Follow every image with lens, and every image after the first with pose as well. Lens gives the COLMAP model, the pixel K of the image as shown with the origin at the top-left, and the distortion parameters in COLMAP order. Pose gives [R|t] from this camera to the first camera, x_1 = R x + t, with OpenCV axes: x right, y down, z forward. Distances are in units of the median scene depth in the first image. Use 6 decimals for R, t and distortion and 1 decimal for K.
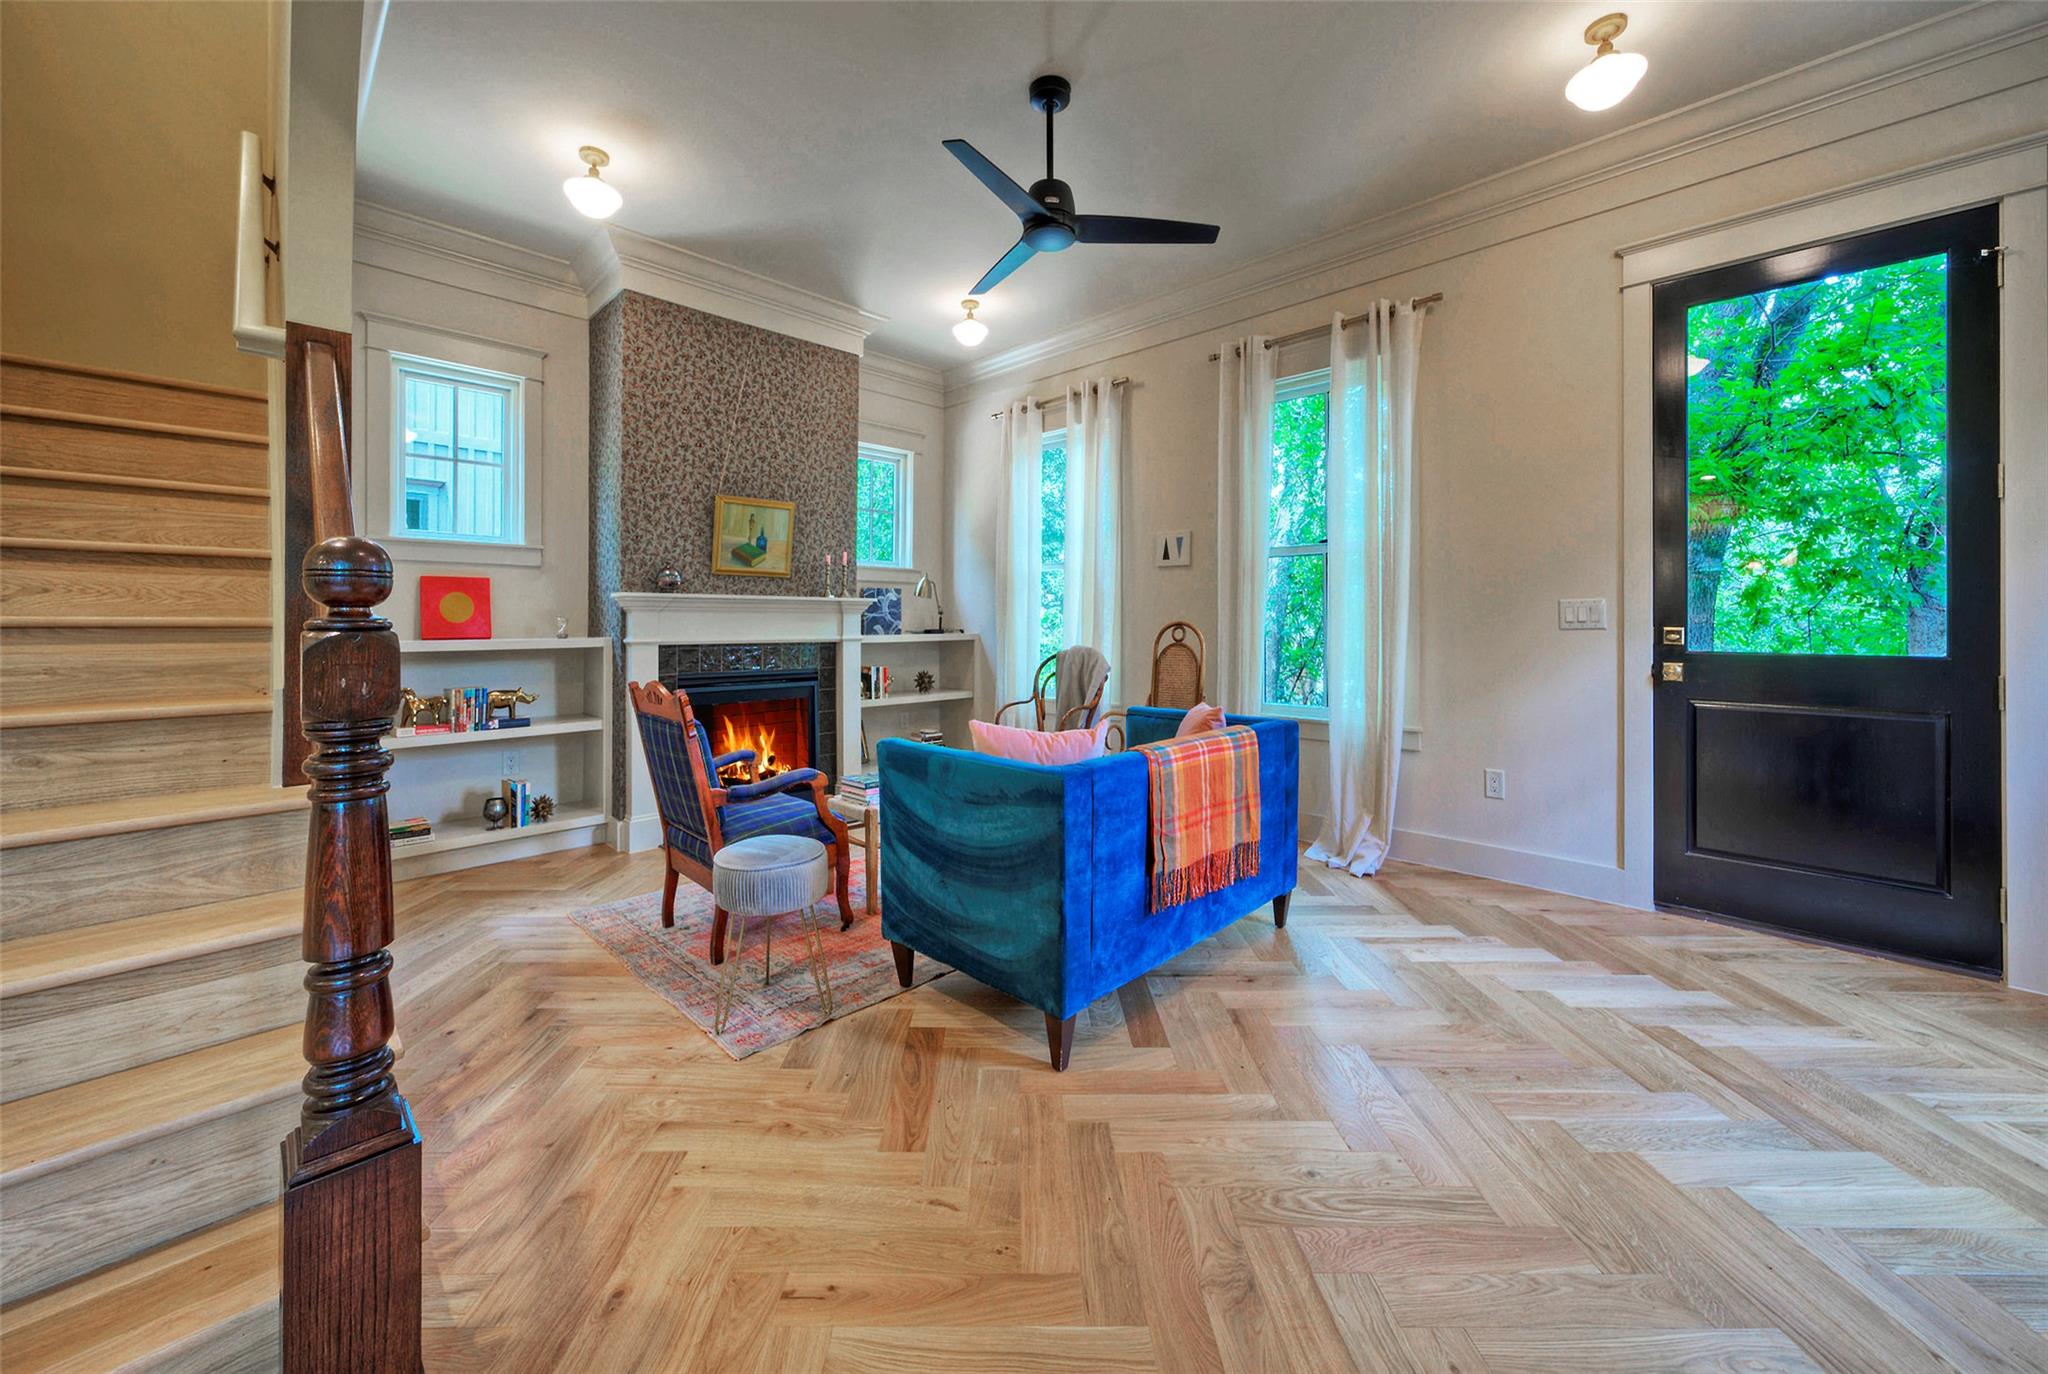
lens RADIAL K [[766.3, 0, 991.7], [0, 766.3, 627.3], [0, 0, 1]] dist [0.000868, 0.000002]
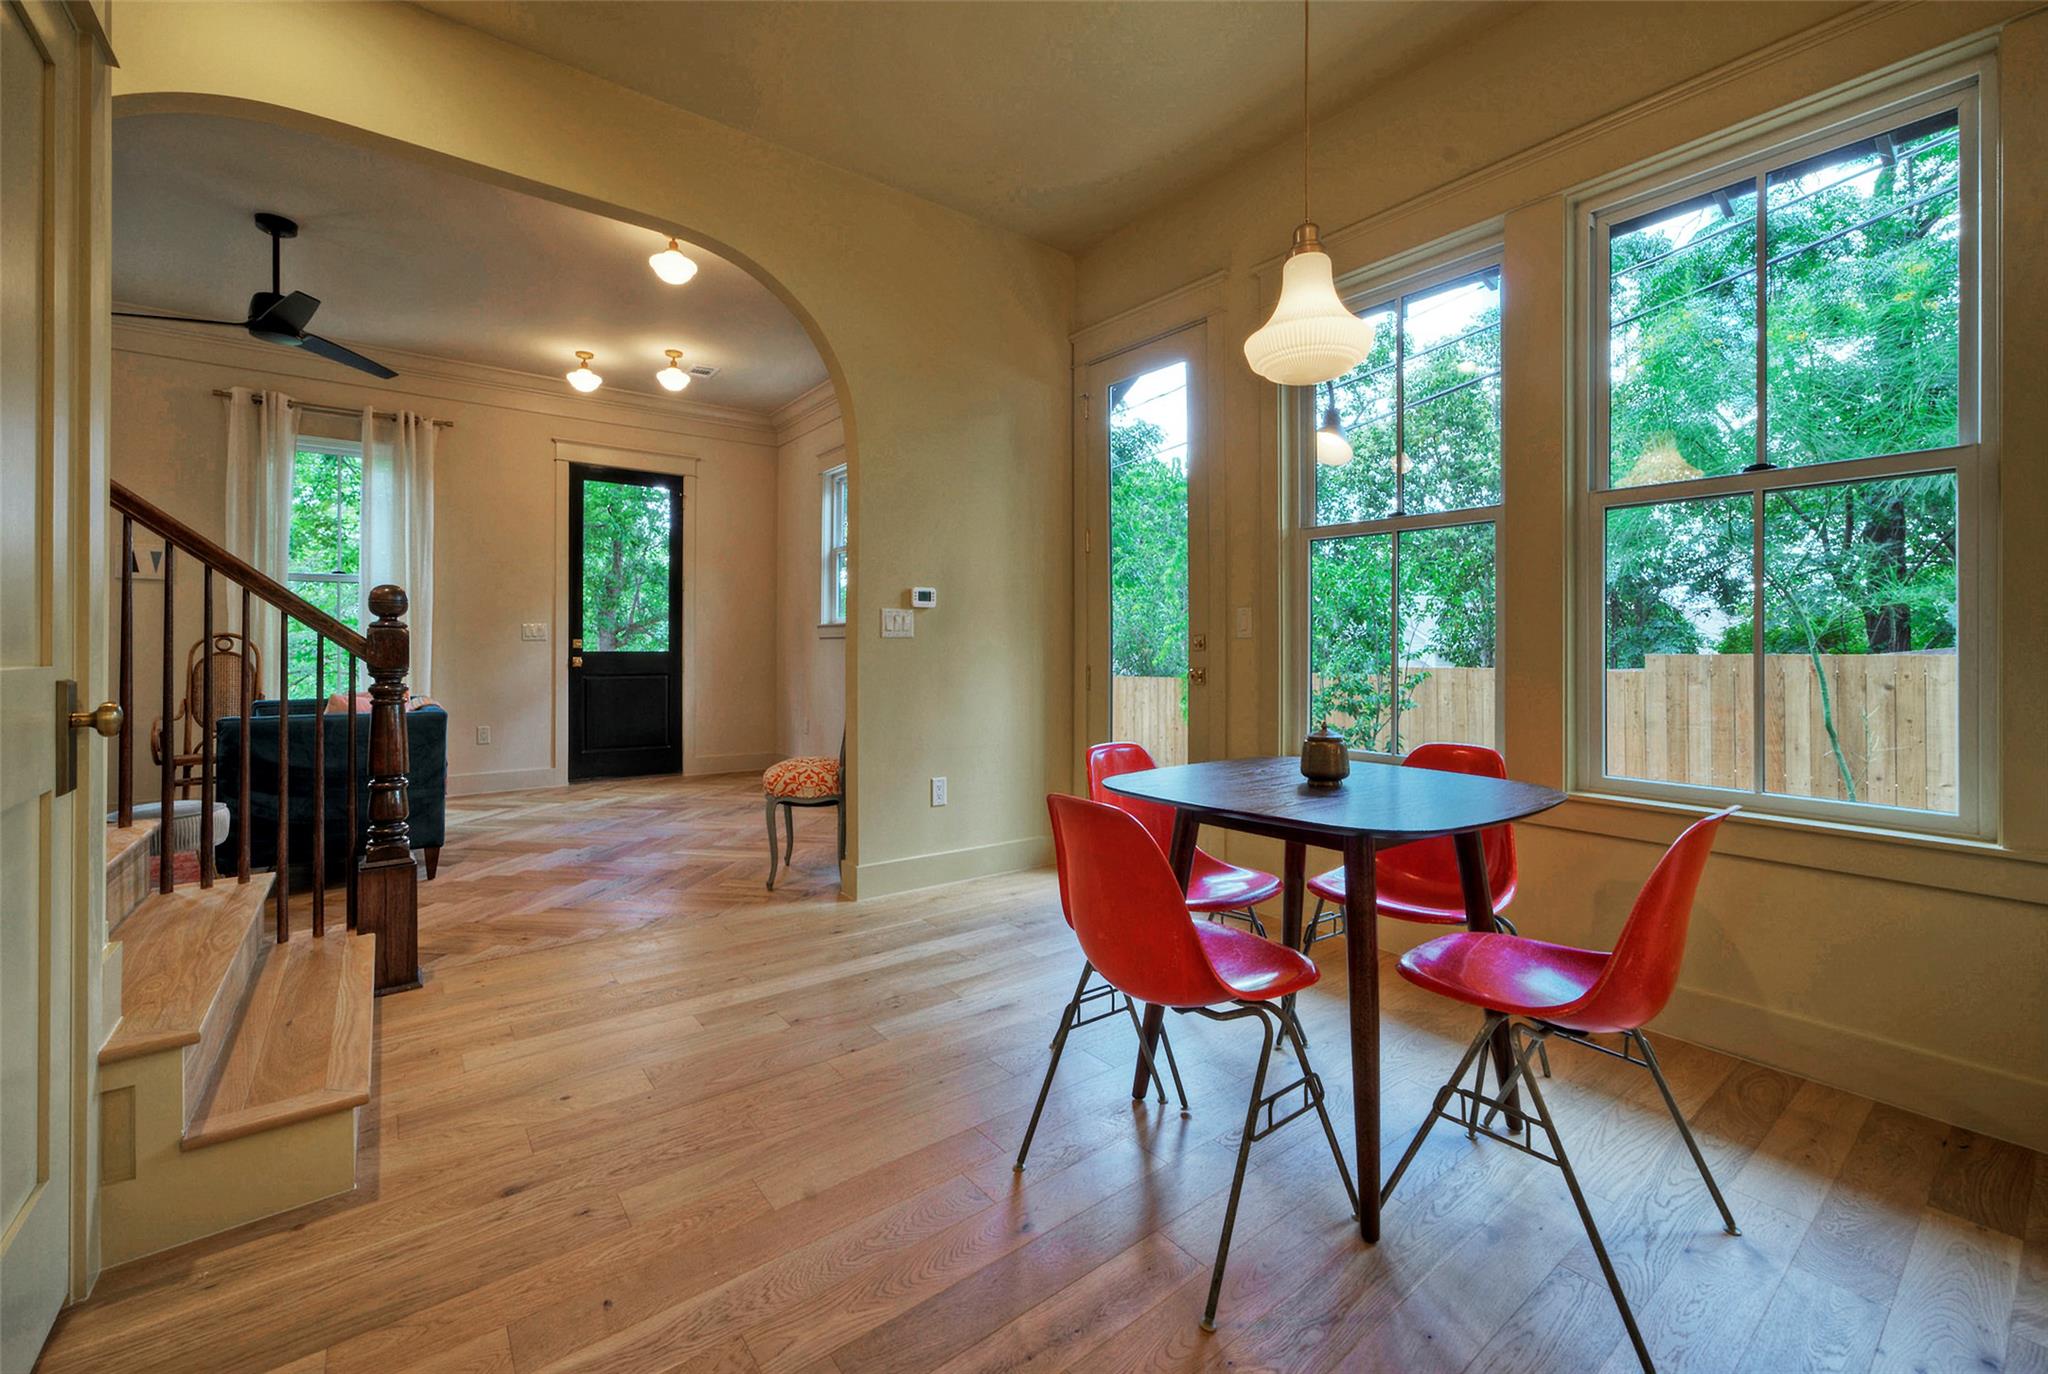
lens RADIAL K [[828.4, 0, 1001.4], [0, 828.4, 654.8], [0, 0, 1]] dist [-0.003735, -0.000435]
pose [[0.139666, -0.008443, 0.990163, -0.846224], [0.007560, 0.999944, 0.007460, 0.024981], [-0.990170, 0.006444, 0.139722, -0.307932]]
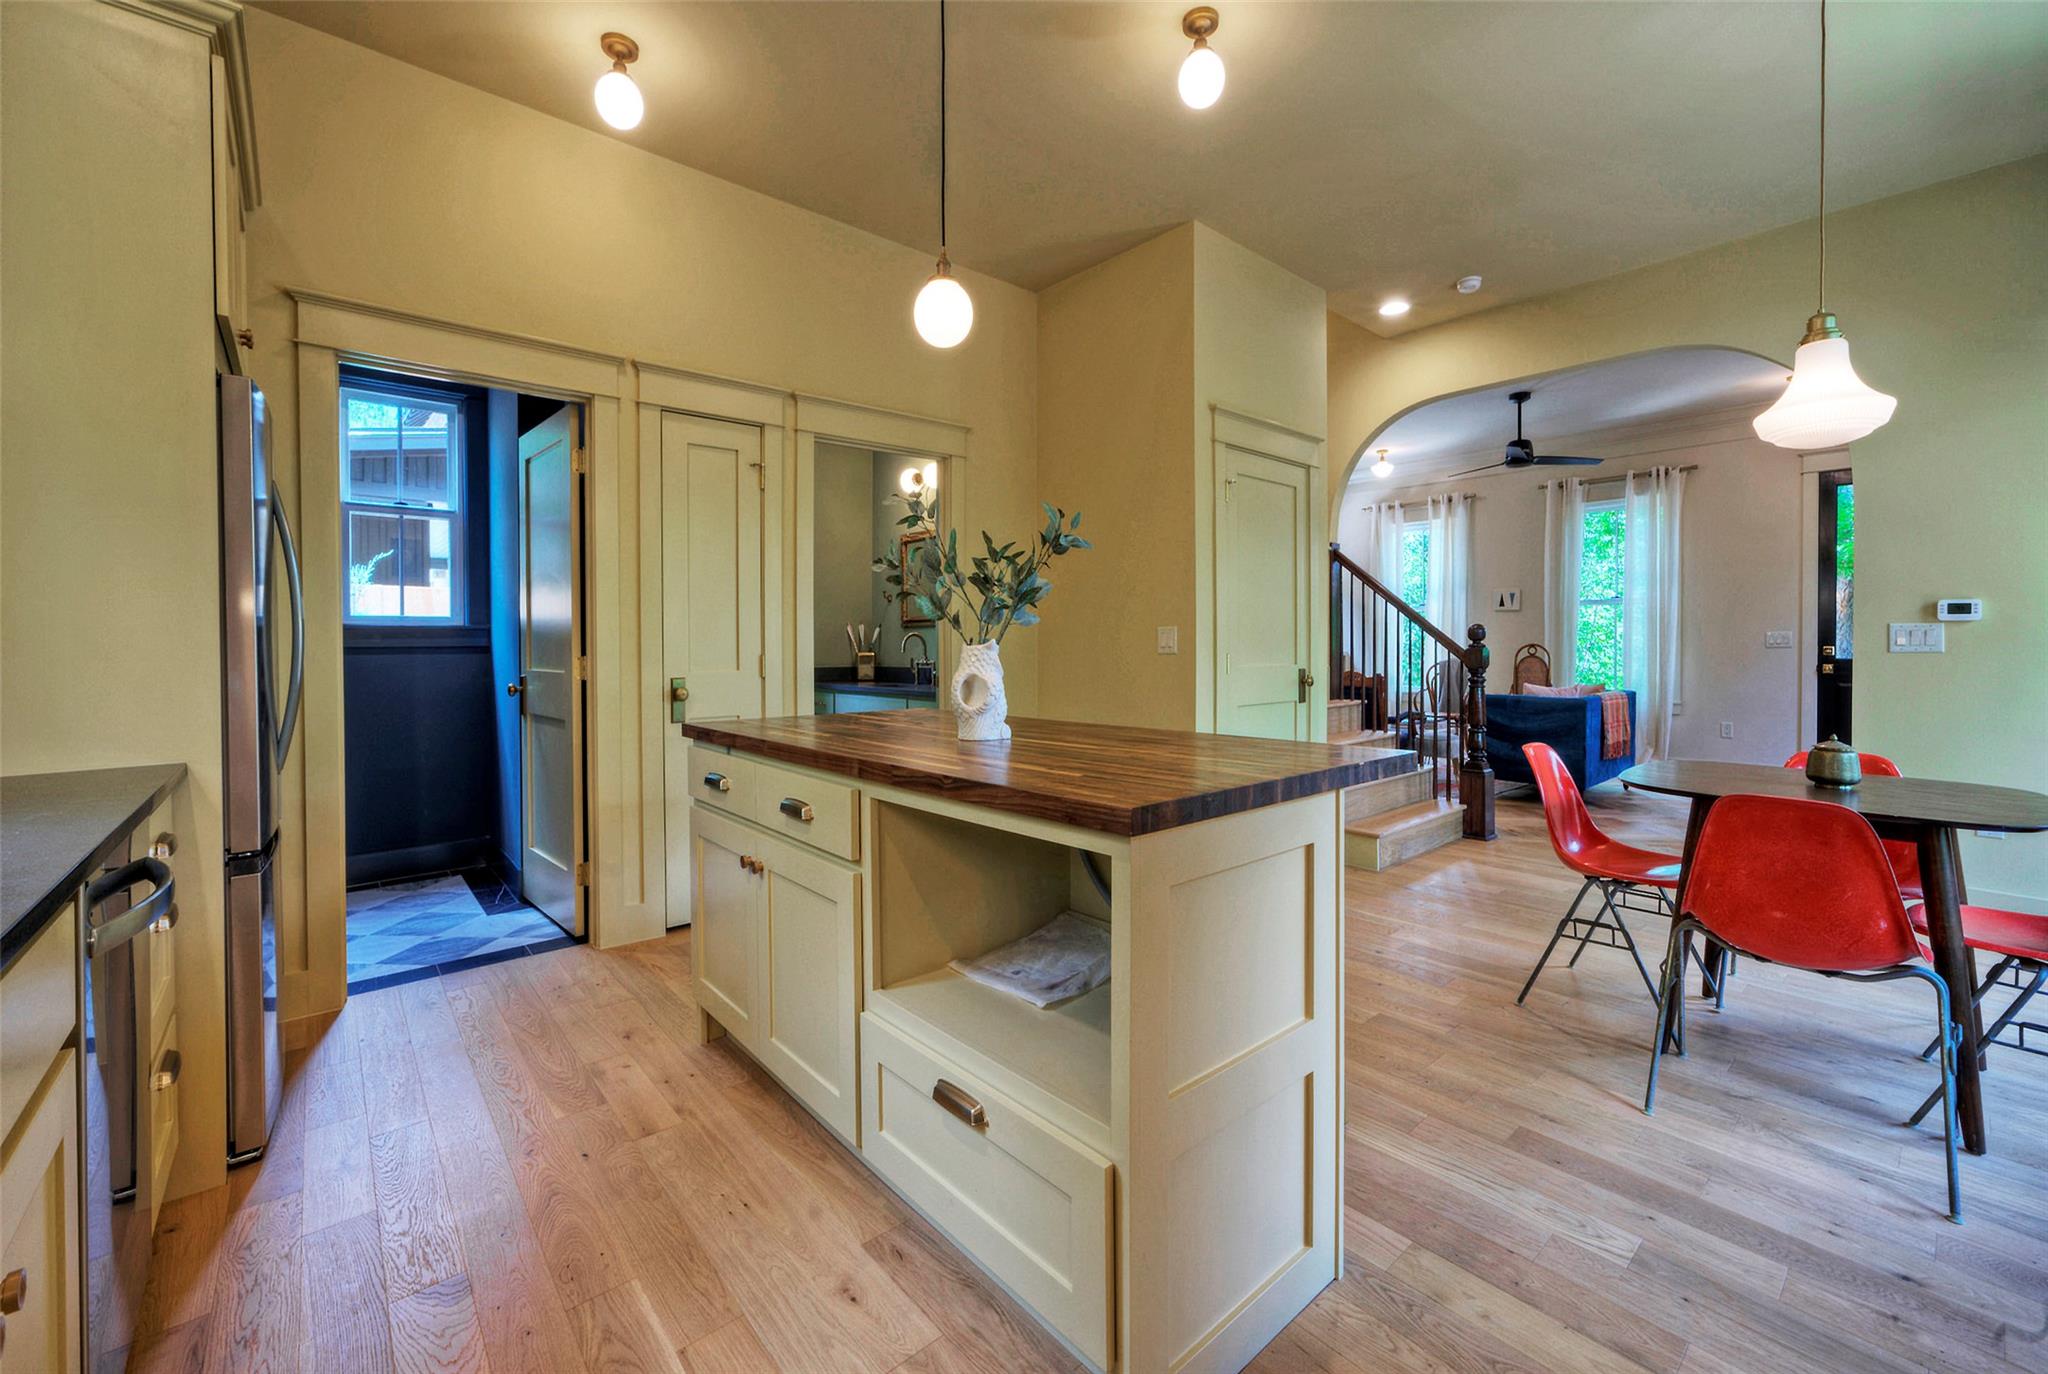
lens RADIAL K [[828.4, 0, 1001.4], [0, 828.4, 654.8], [0, 0, 1]] dist [-0.003735, -0.000435]
pose [[0.997517, 0.002651, -0.070370, -0.879199], [-0.002308, 0.999985, 0.004950, 0.012332], [0.070382, -0.004776, 0.997509, -1.027392]]
